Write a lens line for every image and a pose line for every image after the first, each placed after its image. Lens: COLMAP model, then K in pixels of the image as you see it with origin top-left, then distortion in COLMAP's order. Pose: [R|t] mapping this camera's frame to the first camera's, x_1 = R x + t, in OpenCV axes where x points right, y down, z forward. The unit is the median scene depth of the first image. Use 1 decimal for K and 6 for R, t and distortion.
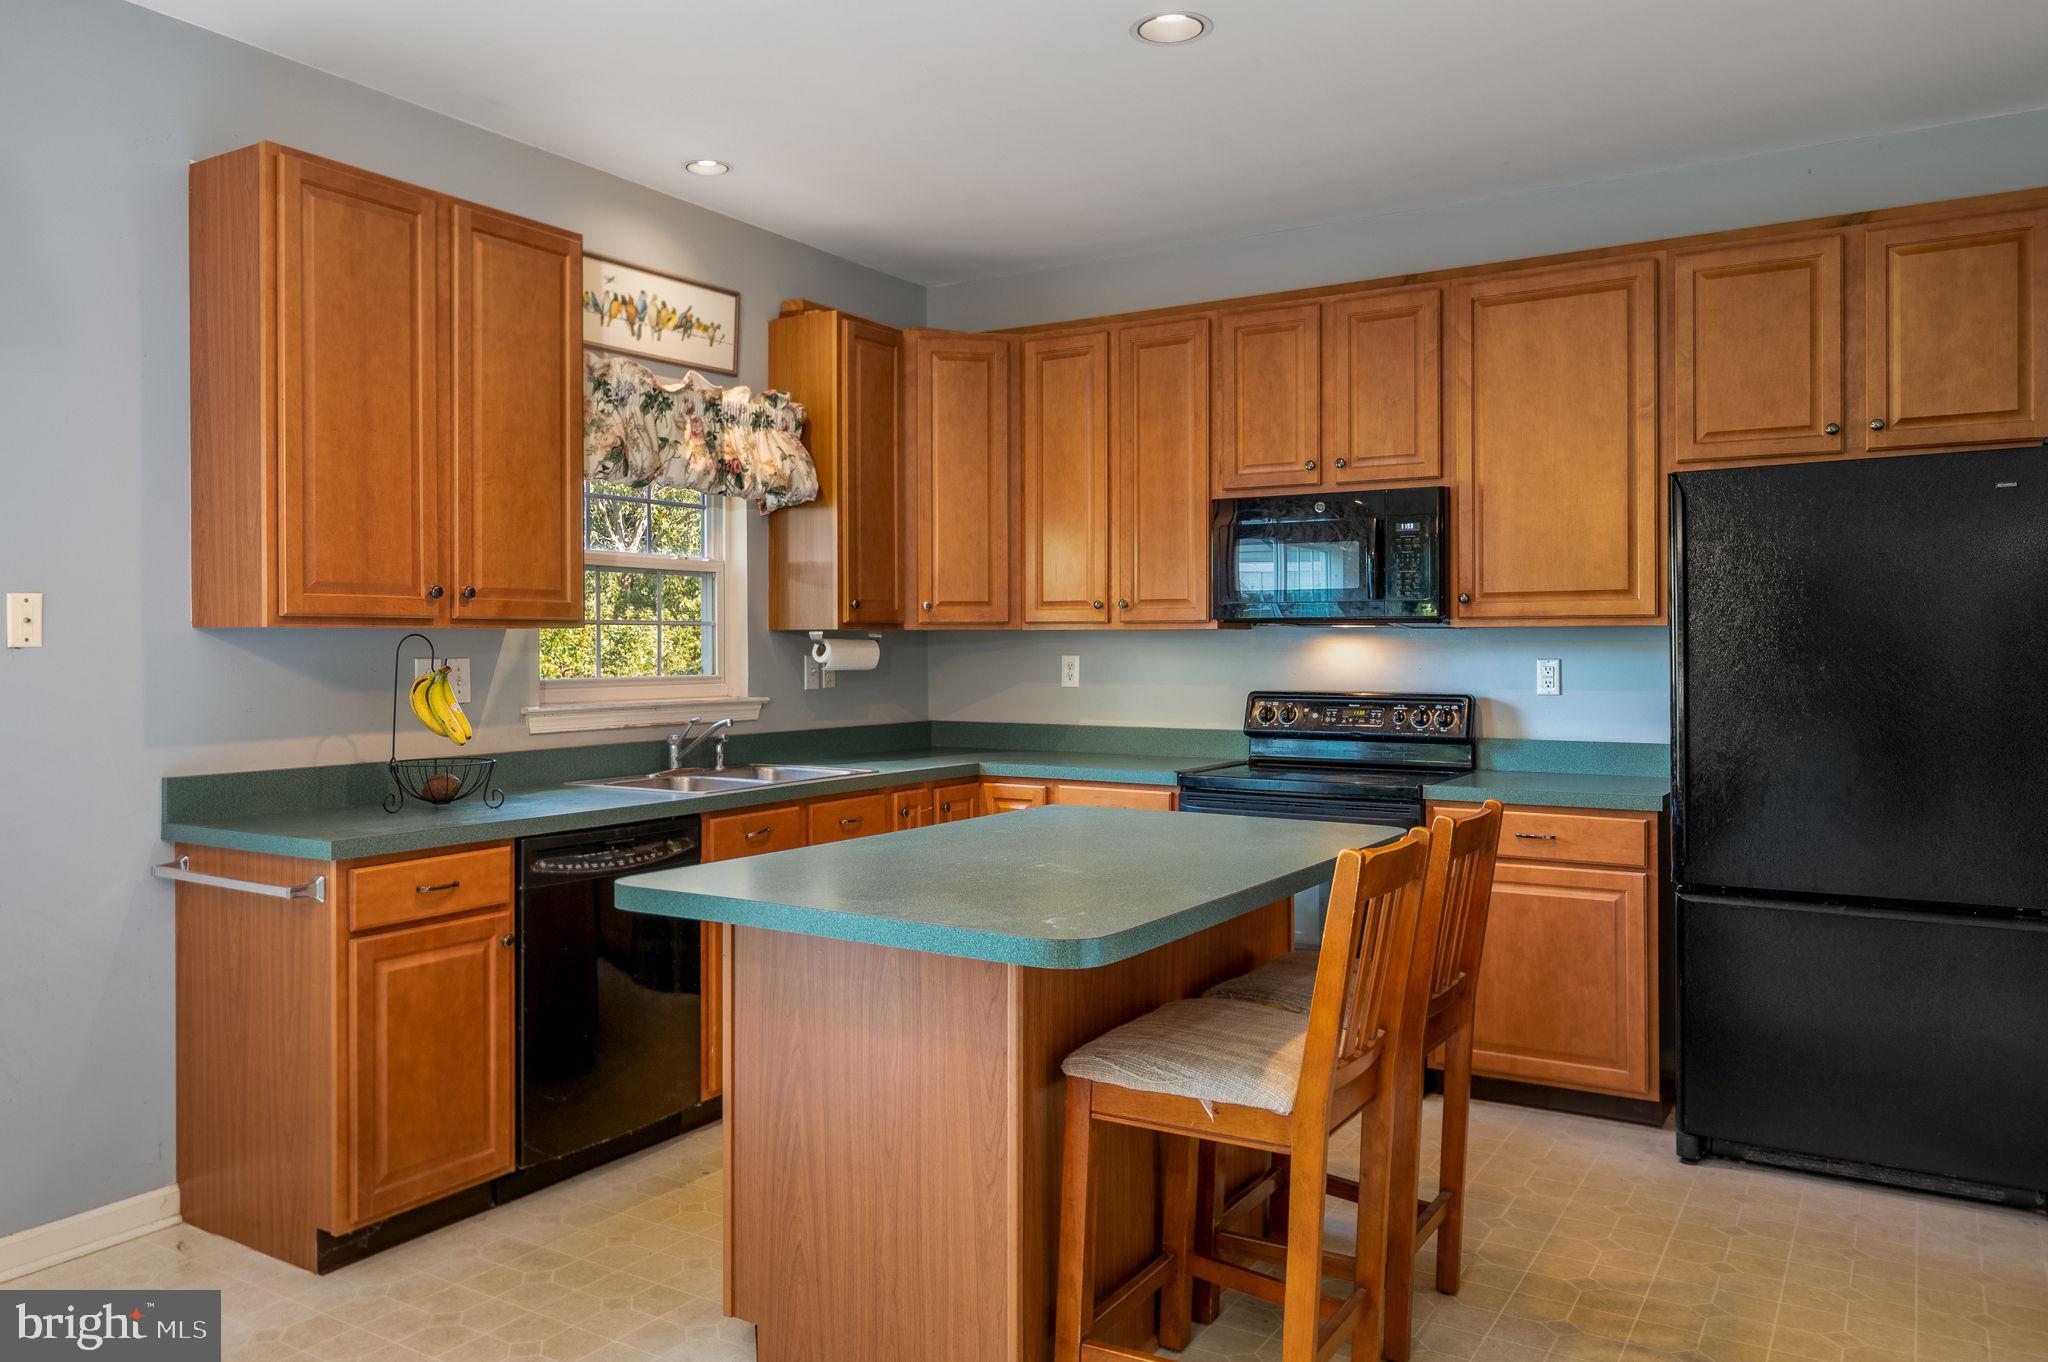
lens RADIAL K [[1399.9, 0, 1027.1], [0, 1399.9, 669.4], [0, 0, 1]] dist [0.004520, -0.002149]
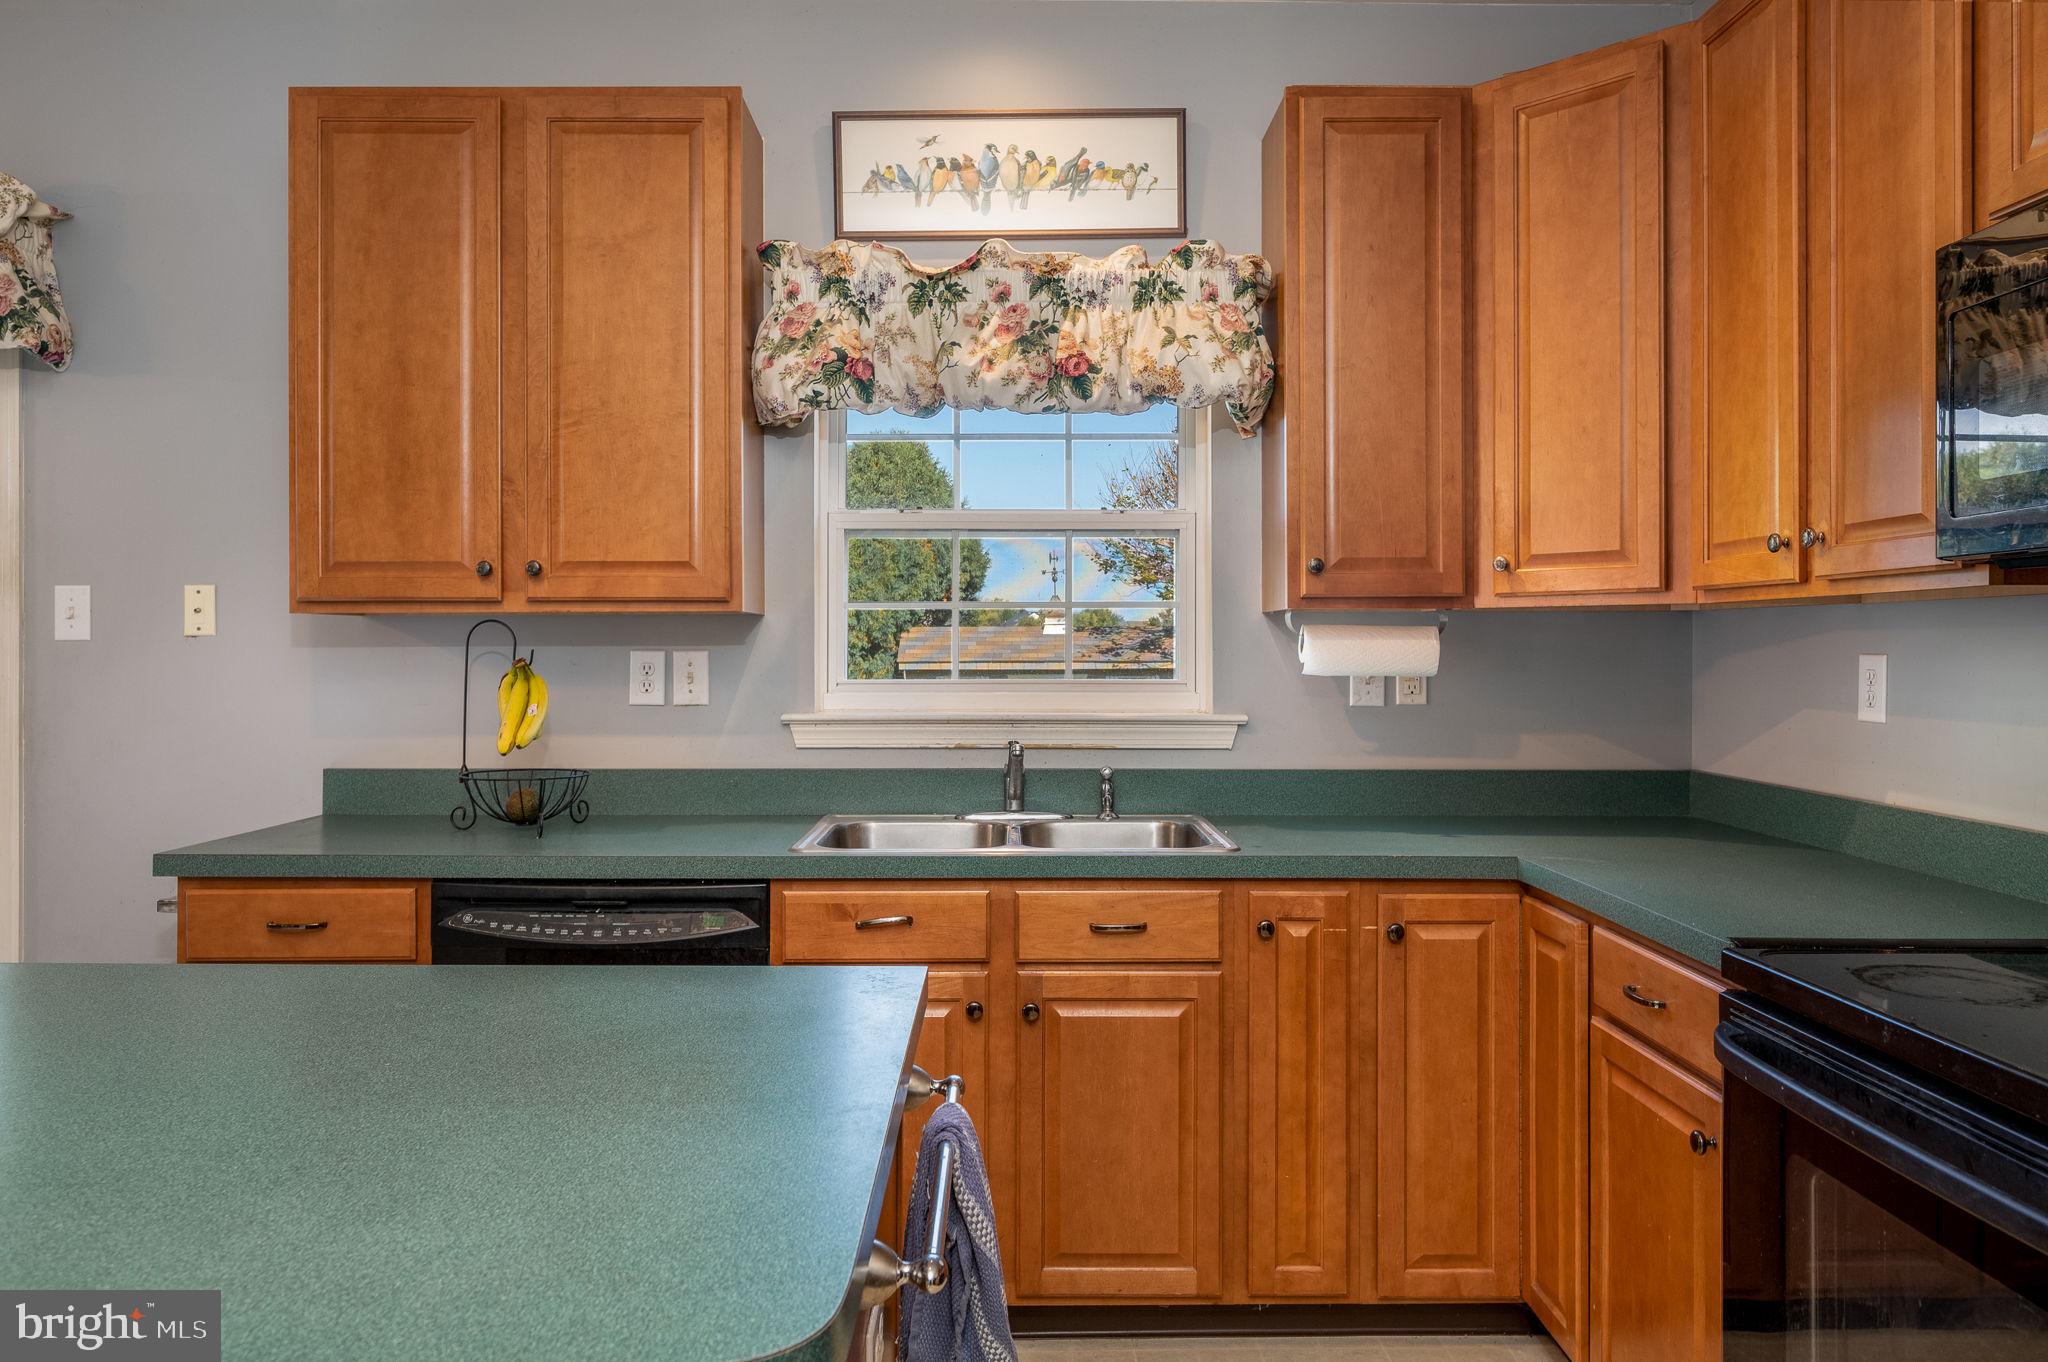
lens RADIAL K [[1399.9, 0, 1023.1], [0, 1399.9, 667.8], [0, 0, 1]] dist [0.004520, -0.002149]
pose [[0.545908, 0.013728, -0.837732, 0.341628], [-0.015900, 0.999855, 0.006024, -0.005130], [0.837694, 0.010032, 0.546048, 0.619253]]
